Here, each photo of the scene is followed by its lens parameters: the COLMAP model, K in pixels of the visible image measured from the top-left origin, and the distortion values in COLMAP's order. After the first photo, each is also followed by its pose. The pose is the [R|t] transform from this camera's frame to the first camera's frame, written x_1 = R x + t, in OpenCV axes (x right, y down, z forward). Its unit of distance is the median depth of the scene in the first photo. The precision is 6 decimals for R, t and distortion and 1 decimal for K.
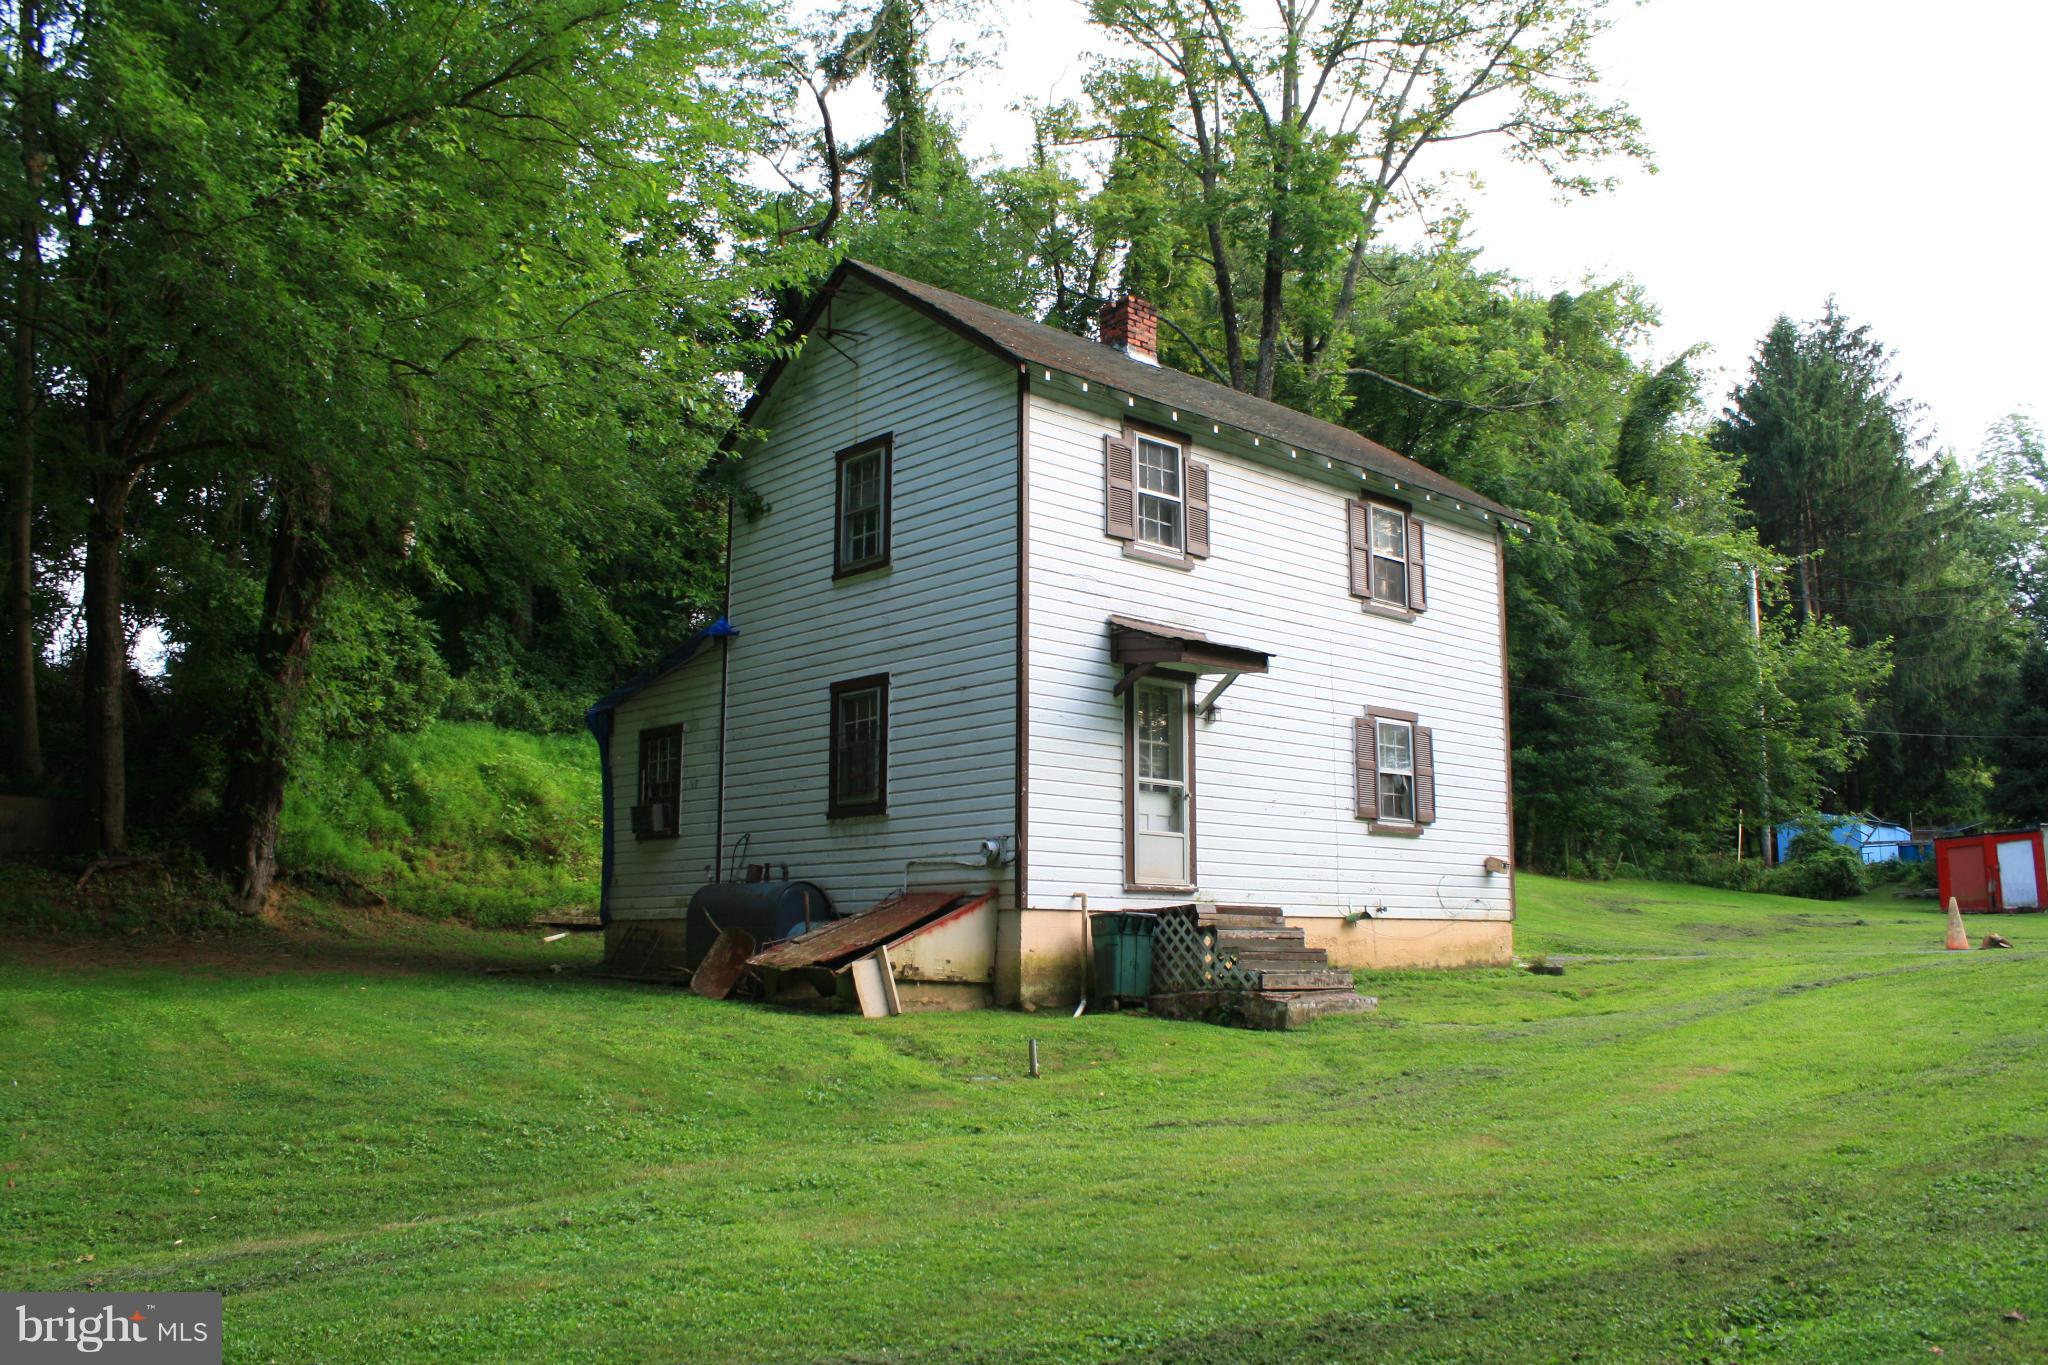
lens RADIAL K [[1692.7, 0, 1024.0], [0, 1692.7, 682.5], [0, 0, 1]] dist [-0.166377, 0.155623]
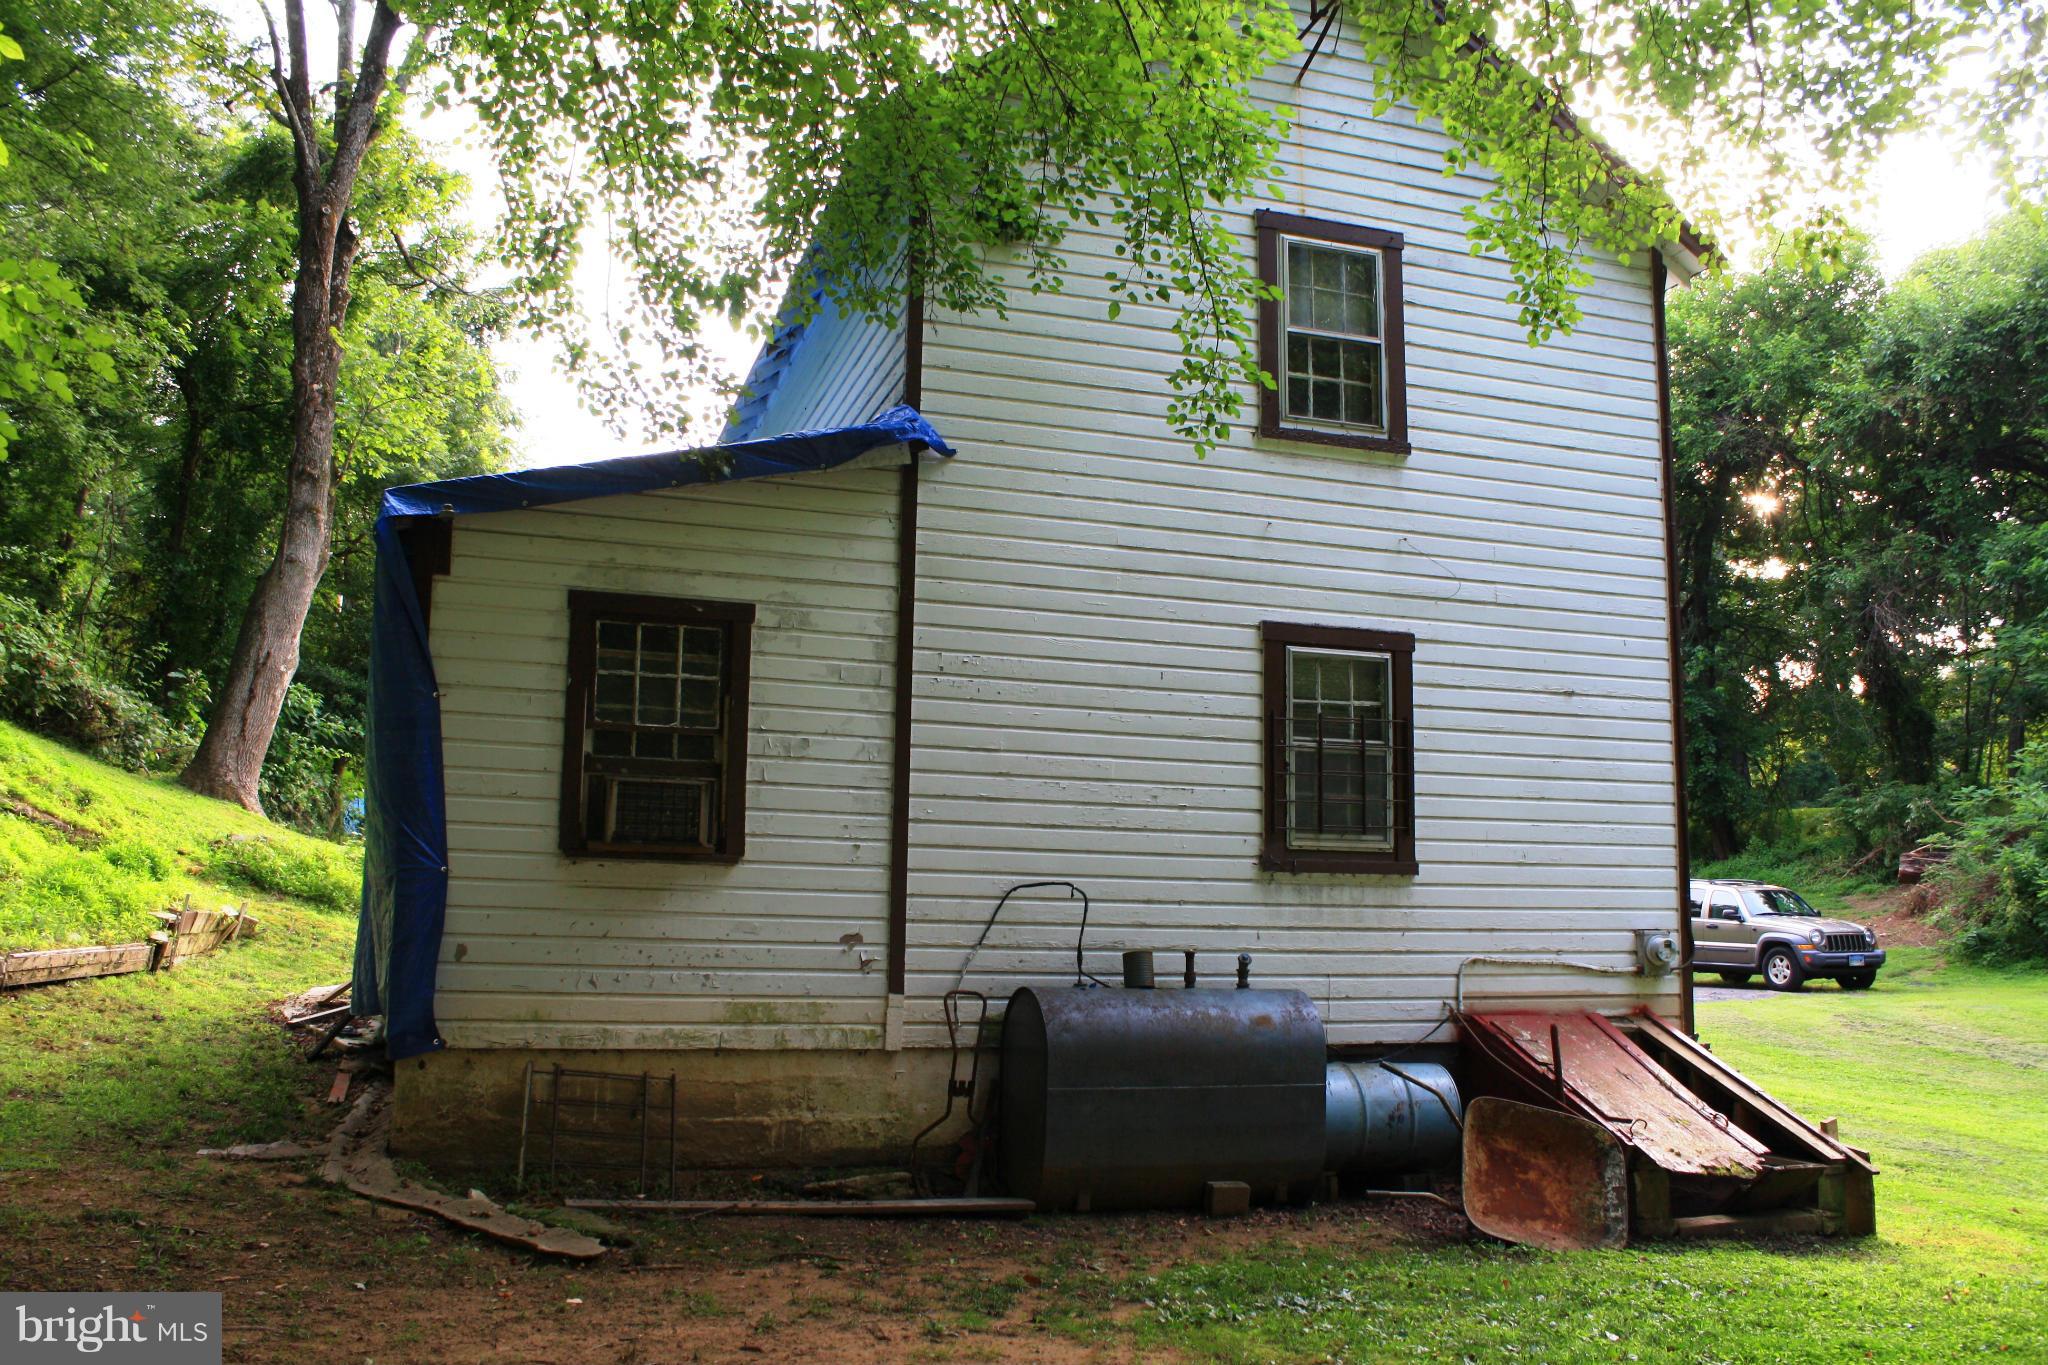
lens RADIAL K [[1692.7, 0, 1024.0], [0, 1692.7, 682.5], [0, 0, 1]] dist [-0.166377, 0.155623]
pose [[0.424027, 0.133568, 0.895746, -0.587313], [-0.164649, 0.983951, -0.068779, 0.065344], [-0.890557, -0.118320, 0.439213, 0.764663]]
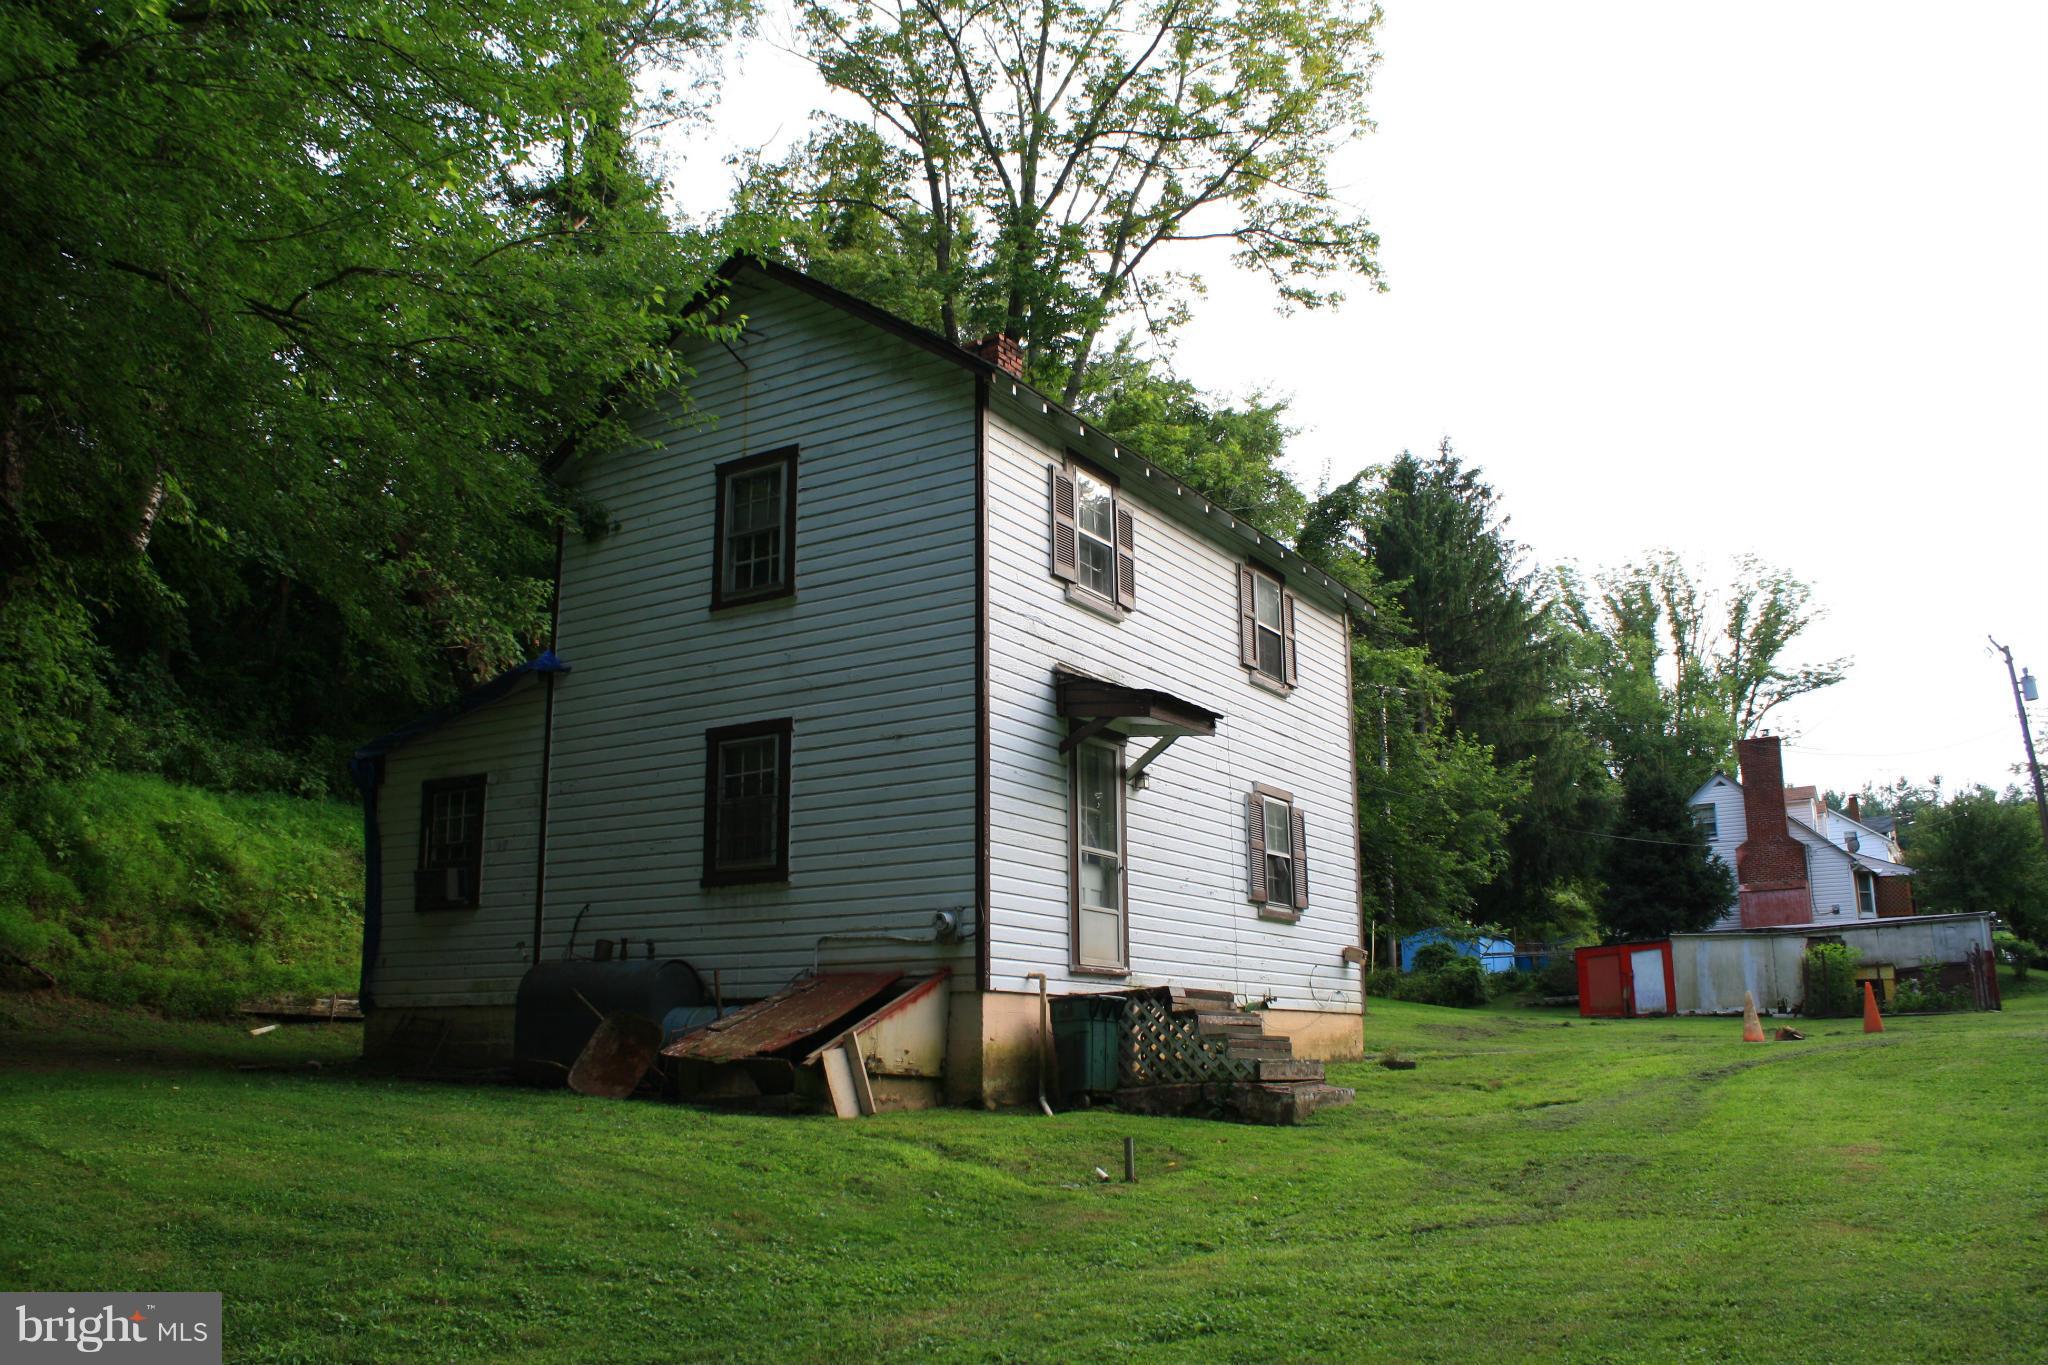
lens RADIAL K [[1687.6, 0, 1021.8], [0, 1687.6, 690.6], [0, 0, 1]] dist [-0.168727, 0.145842]
pose [[0.961770, 0.052579, 0.268764, -0.176164], [-0.035903, 0.997134, -0.066593, 0.029594], [-0.271495, 0.054397, 0.960901, 0.126250]]
